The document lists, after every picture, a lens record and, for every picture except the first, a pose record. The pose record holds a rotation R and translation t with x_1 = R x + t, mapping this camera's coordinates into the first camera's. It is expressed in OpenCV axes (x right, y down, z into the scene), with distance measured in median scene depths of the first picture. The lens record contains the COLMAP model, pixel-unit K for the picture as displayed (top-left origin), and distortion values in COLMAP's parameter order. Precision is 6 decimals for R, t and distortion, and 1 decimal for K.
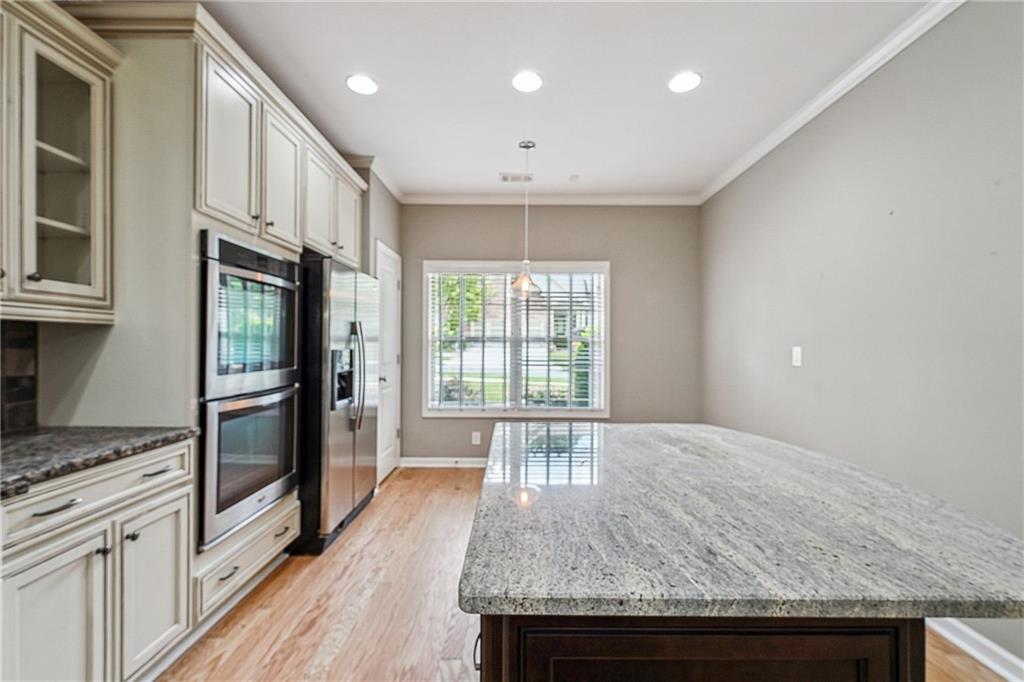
lens RADIAL K [[420.4, 0, 503.4], [0, 420.4, 341.5], [0, 0, 1]] dist [-0.001093, -0.001022]
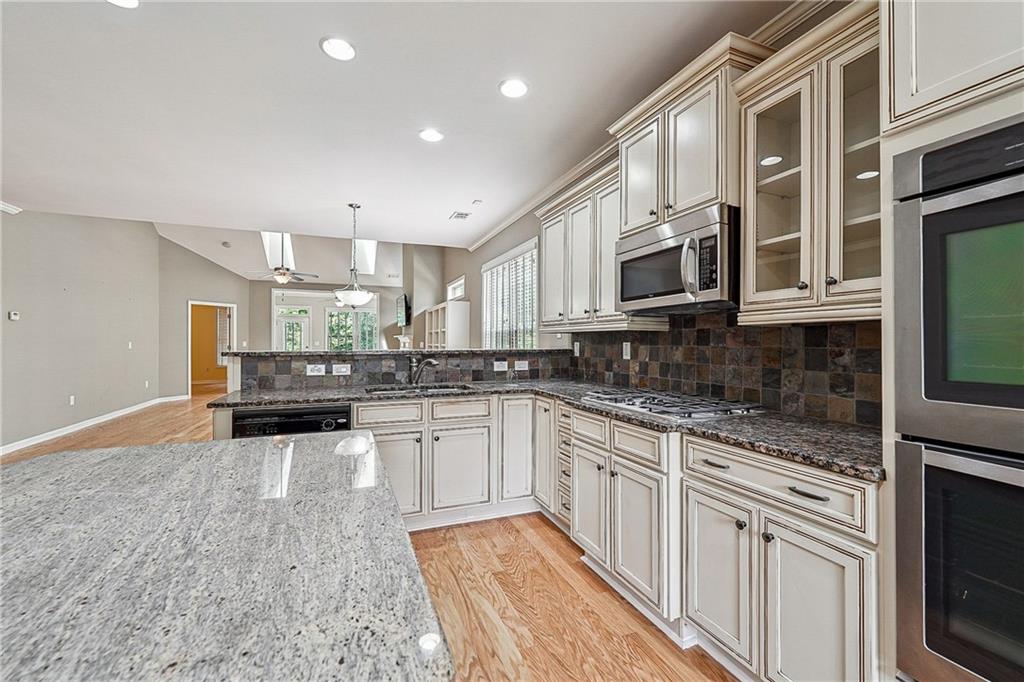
lens RADIAL K [[420.4, 0, 515.7], [0, 420.4, 339.8], [0, 0, 1]] dist [-0.001093, -0.001022]
pose [[-0.913389, -0.006034, -0.407043, 0.053422], [-0.001812, 0.999940, -0.010758, 0.008469], [0.407083, -0.009088, -0.913346, 1.334217]]
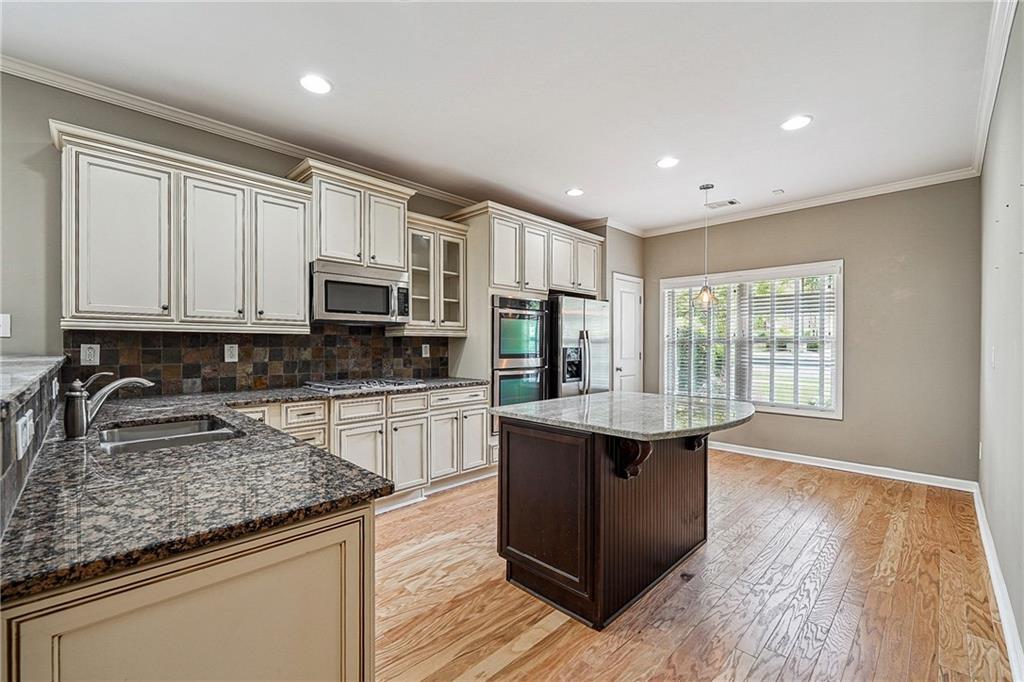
lens RADIAL K [[420.4, 0, 520.1], [0, 420.4, 341.8], [0, 0, 1]] dist [-0.001093, -0.001022]
pose [[0.728233, -0.006008, -0.685303, 0.959957], [0.004500, 0.999982, -0.003985, -0.000249], [0.685315, -0.000182, 0.728247, -0.565231]]
